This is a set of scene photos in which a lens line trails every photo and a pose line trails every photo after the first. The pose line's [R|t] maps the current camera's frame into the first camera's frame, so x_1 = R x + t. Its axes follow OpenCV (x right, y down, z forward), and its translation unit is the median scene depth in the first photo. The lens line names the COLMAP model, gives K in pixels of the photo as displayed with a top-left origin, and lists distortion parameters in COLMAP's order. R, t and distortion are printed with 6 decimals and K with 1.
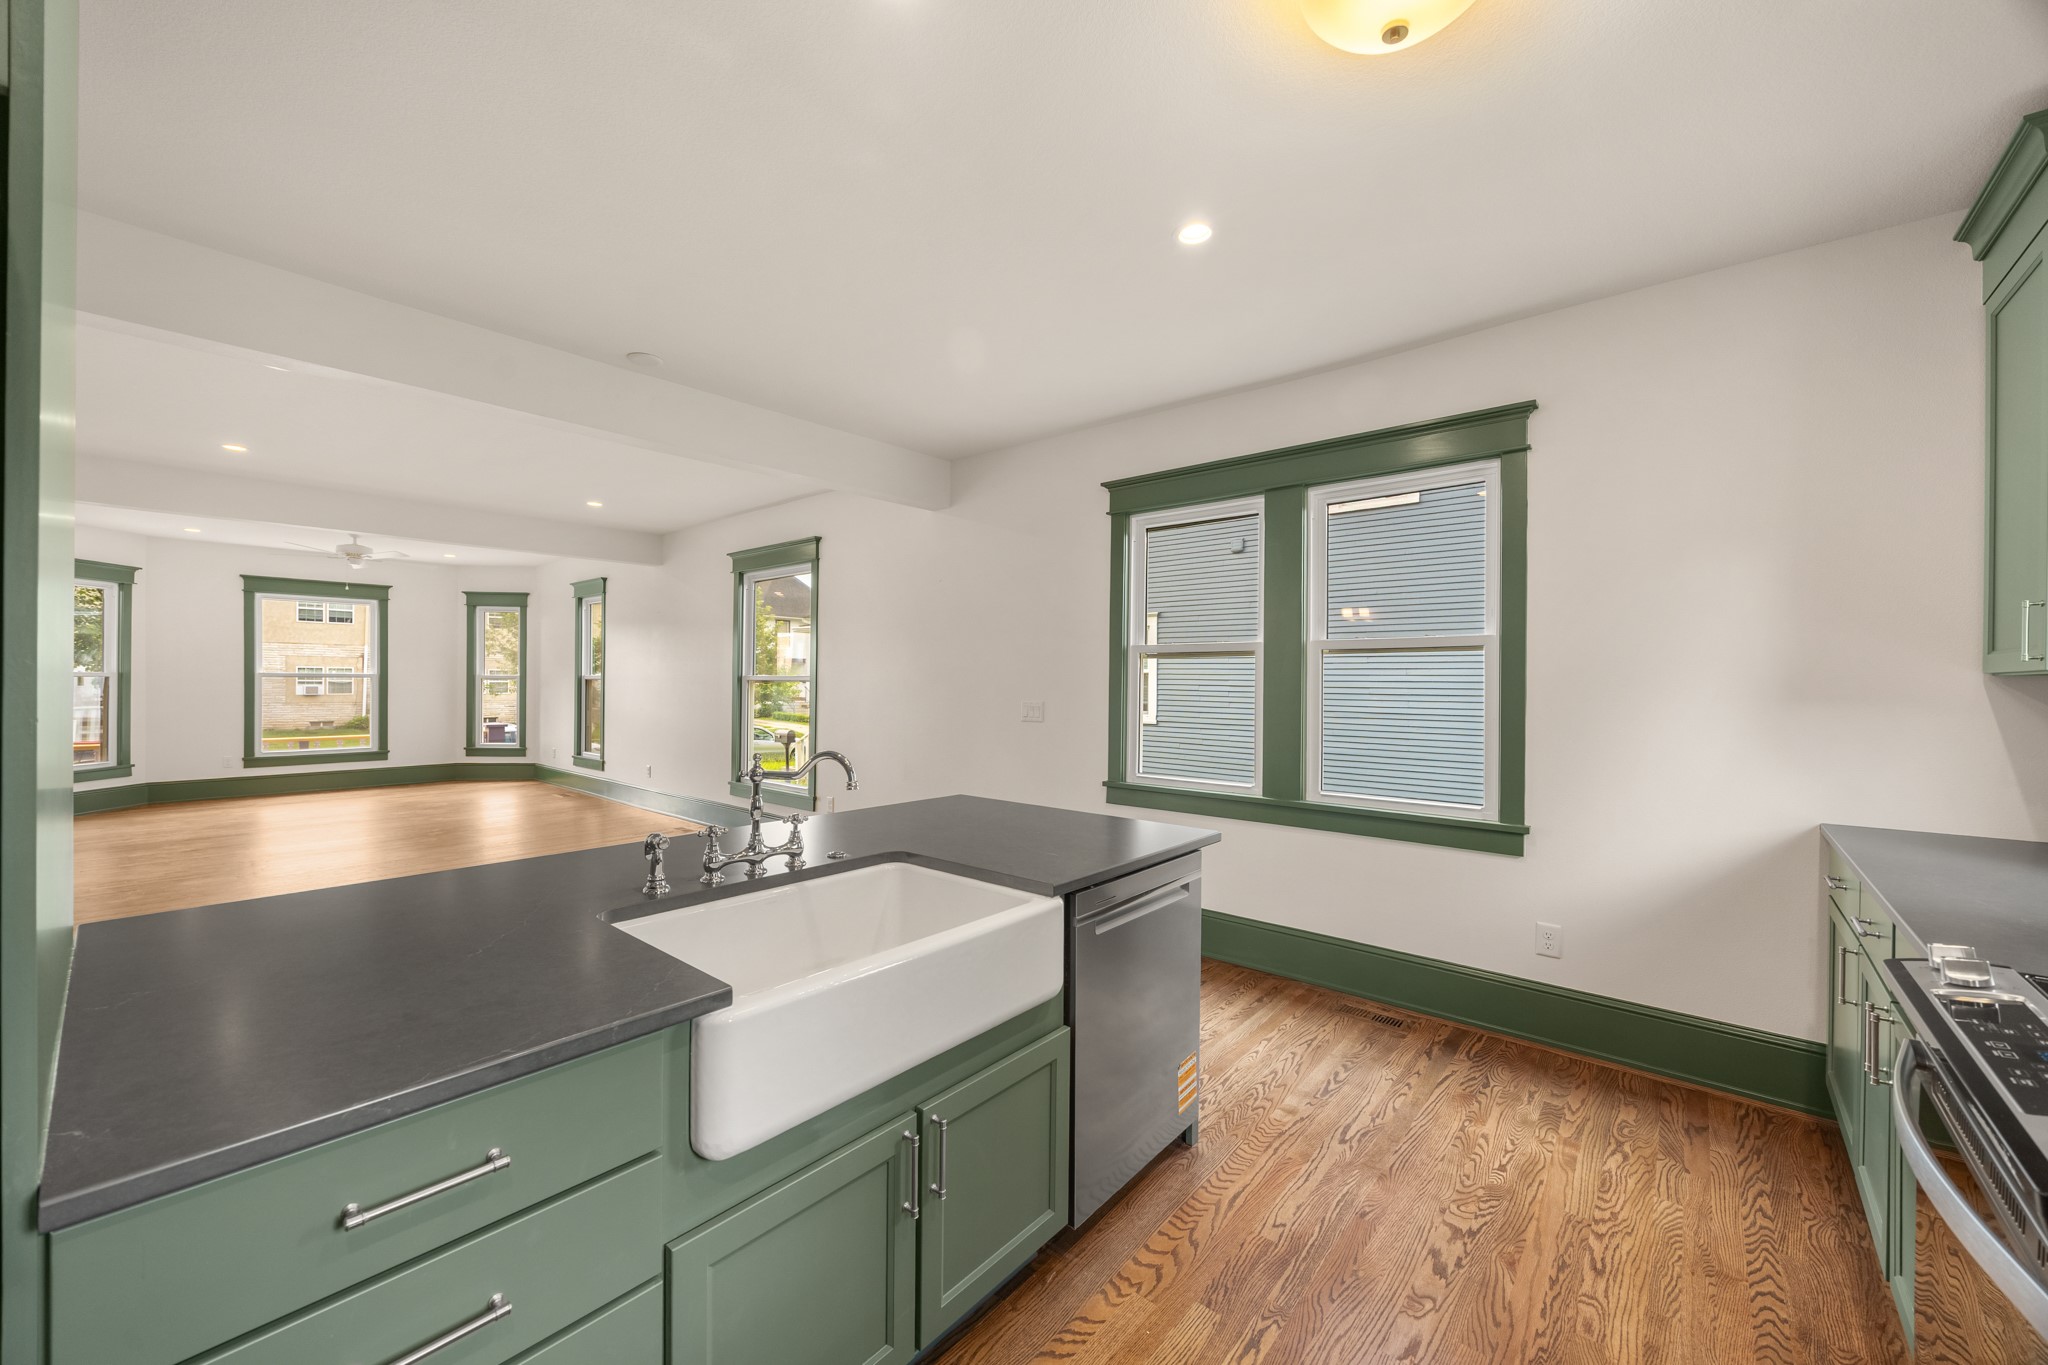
lens RADIAL K [[782.8, 0, 1026.1], [0, 782.8, 681.8], [0, 0, 1]] dist [-0.001603, -0.000573]
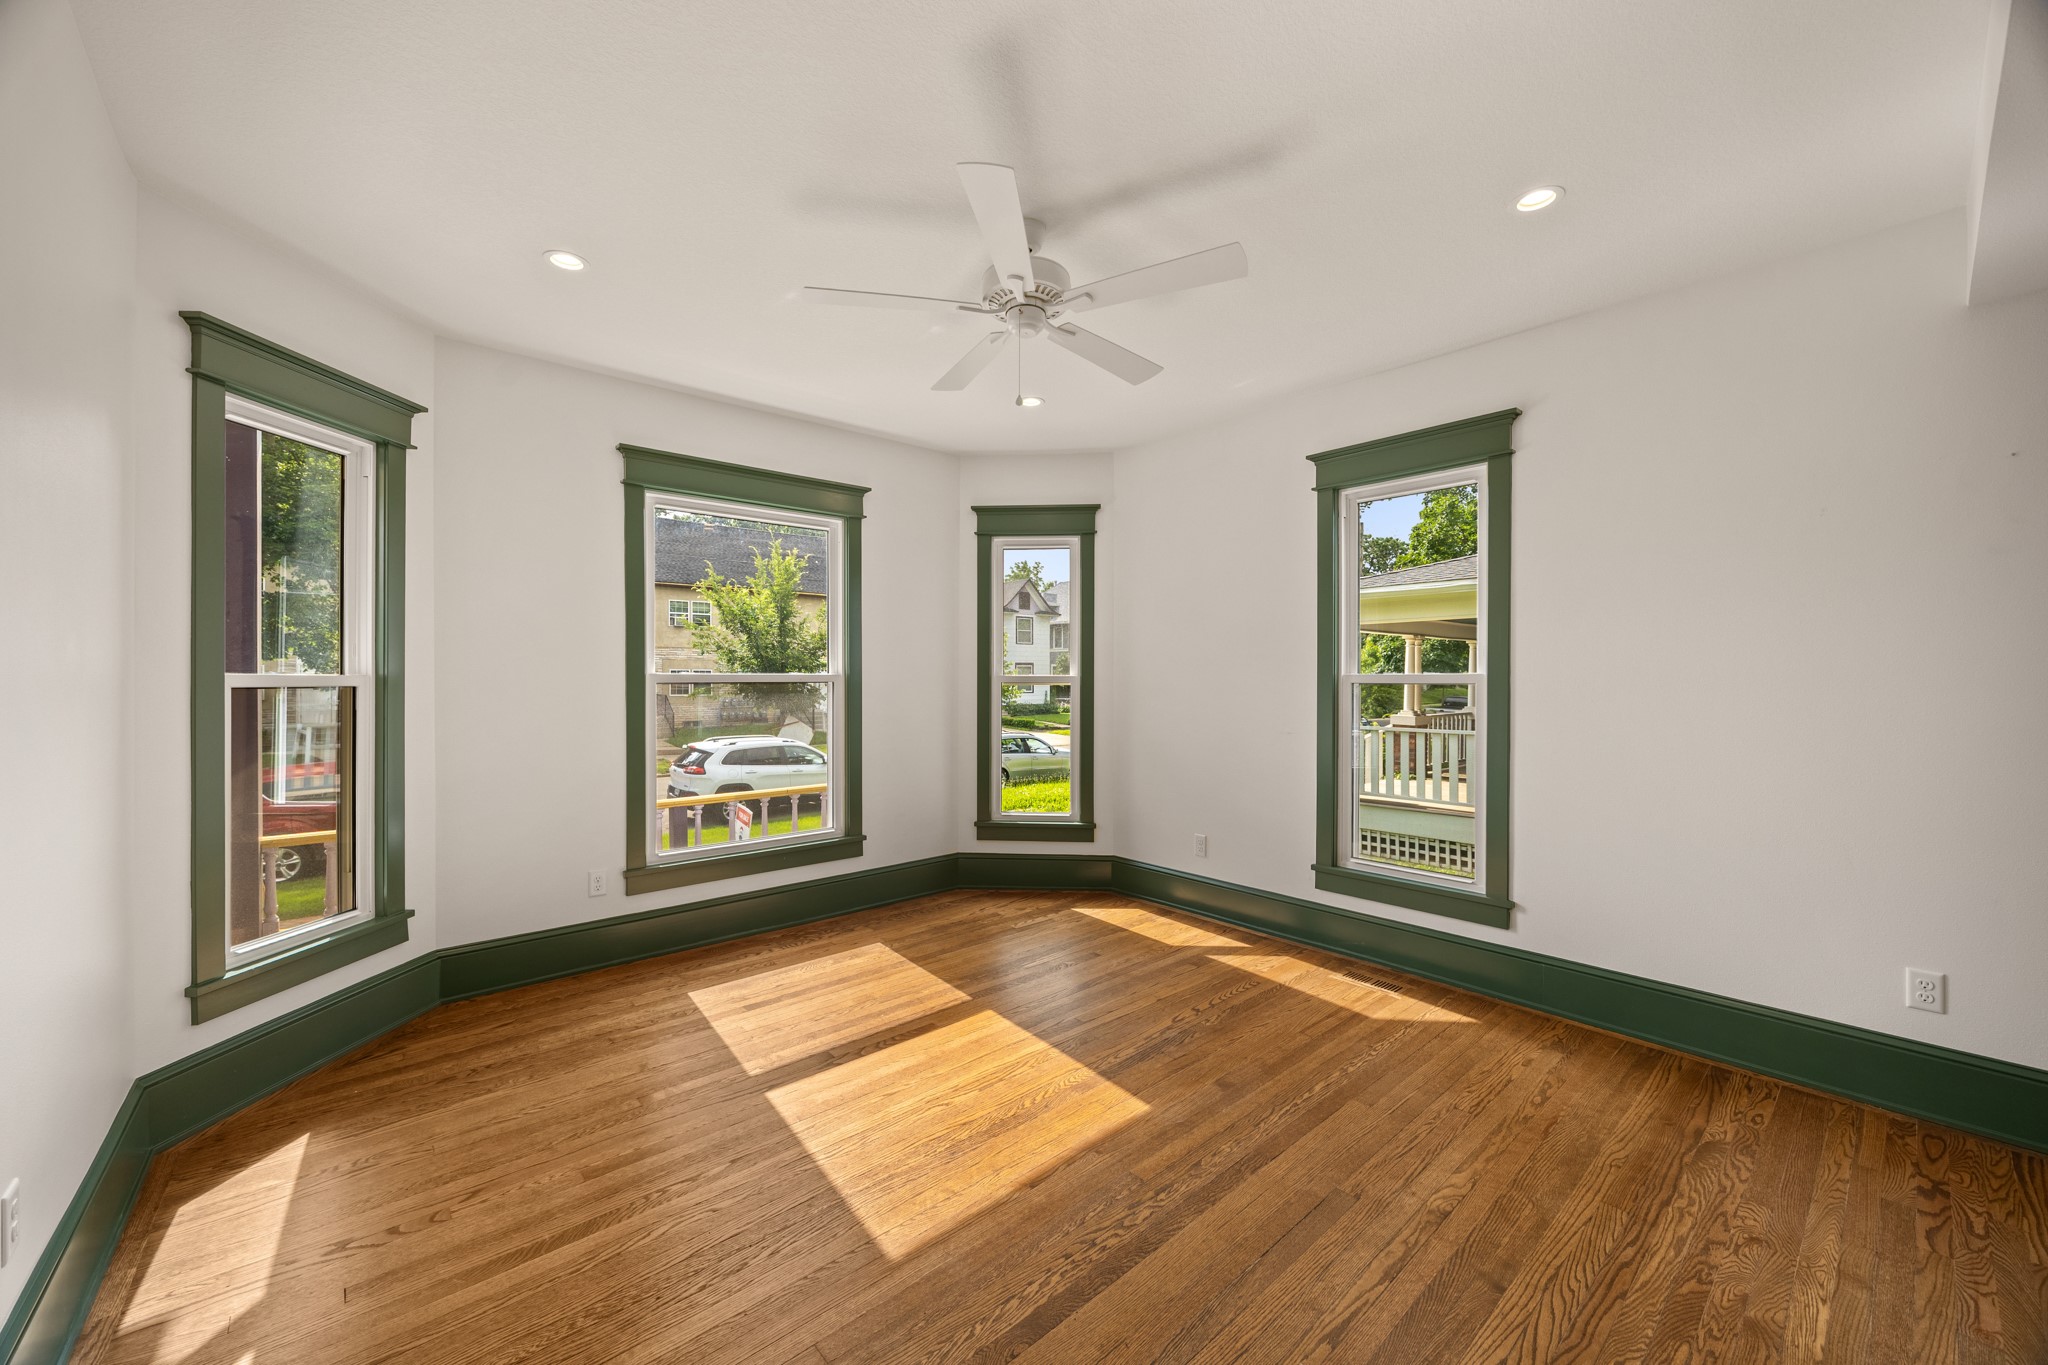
lens RADIAL K [[782.8, 0, 1029.6], [0, 782.8, 675.7], [0, 0, 1]] dist [-0.001603, -0.000573]
pose [[0.988863, -0.007231, -0.148656, -0.648457], [0.006637, 0.999968, -0.004497, -0.006183], [0.148684, 0.003460, 0.988879, 0.548687]]
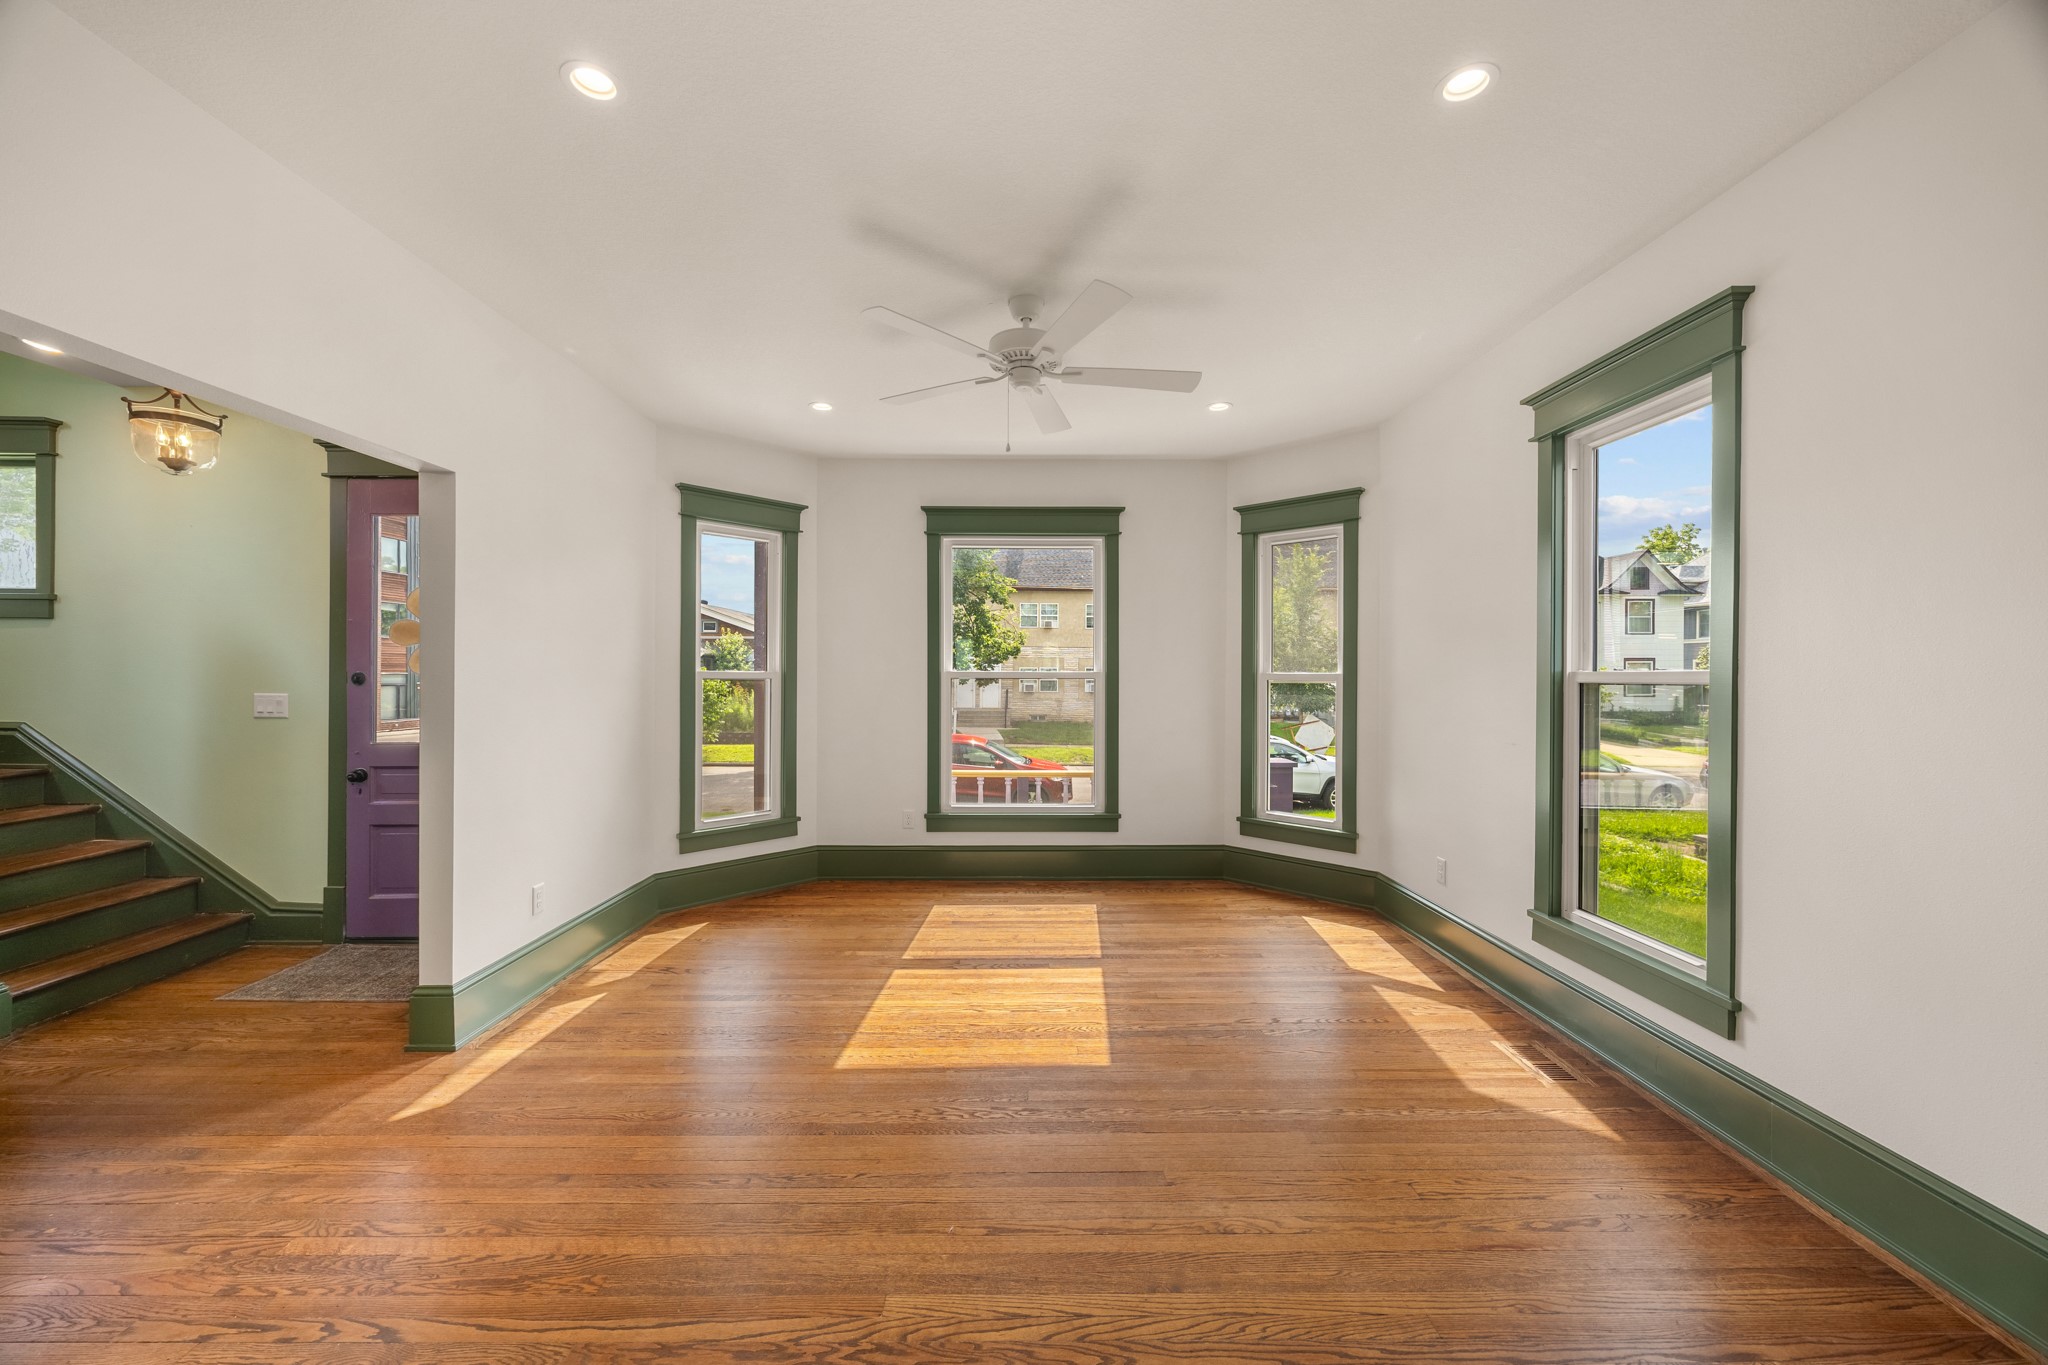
lens RADIAL K [[782.8, 0, 1013.6], [0, 782.8, 674.9], [0, 0, 1]] dist [-0.001603, -0.000573]
pose [[0.650077, -0.003981, -0.759858, -0.456104], [-0.000294, 0.999985, -0.005490, -0.004841], [0.759869, 0.003793, 0.650066, 0.597955]]
